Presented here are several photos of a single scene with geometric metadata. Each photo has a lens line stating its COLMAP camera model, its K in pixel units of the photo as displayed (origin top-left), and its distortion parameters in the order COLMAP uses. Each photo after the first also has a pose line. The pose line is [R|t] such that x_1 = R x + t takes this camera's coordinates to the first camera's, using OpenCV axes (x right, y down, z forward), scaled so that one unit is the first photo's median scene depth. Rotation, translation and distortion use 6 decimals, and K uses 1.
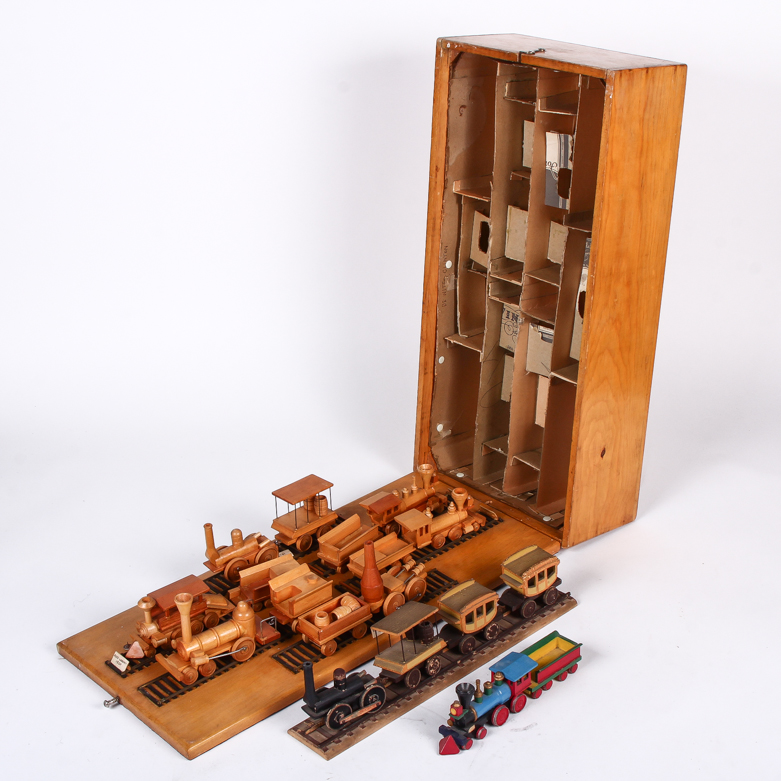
lens RADIAL K [[1411.5, 0, 390.5], [0, 1411.5, 390.5], [0, 0, 1]] dist [-0.089281, -0.031686]
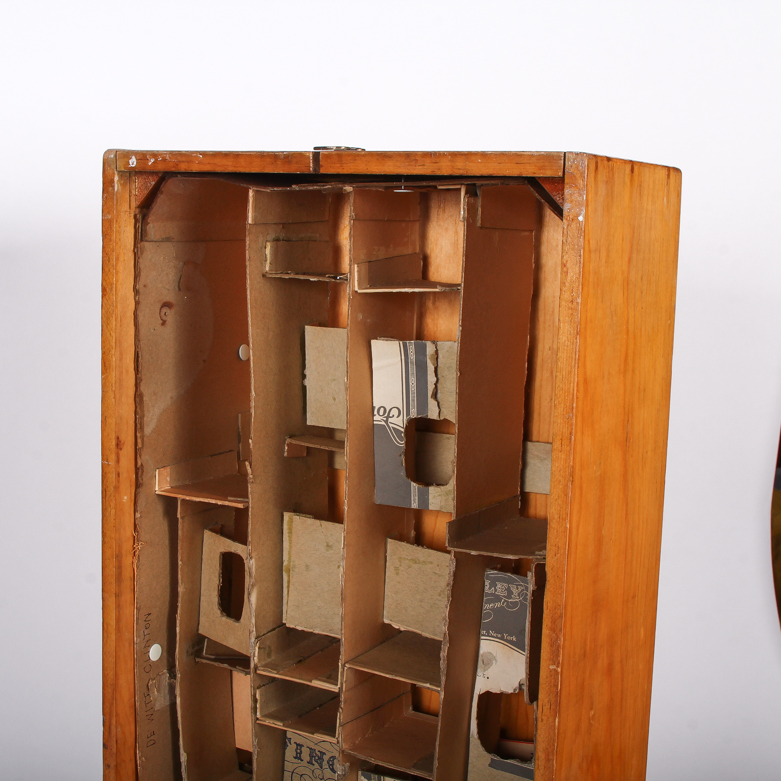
lens RADIAL K [[1312.4, 0, 390.5], [0, 1312.4, 390.5], [0, 0, 1]] dist [-0.104784, 0.093291]
pose [[0.953015, -0.052810, 0.298284, -0.007394], [0.117331, 0.972176, -0.202751, -0.080934], [-0.279277, 0.228222, 0.932694, 0.594339]]
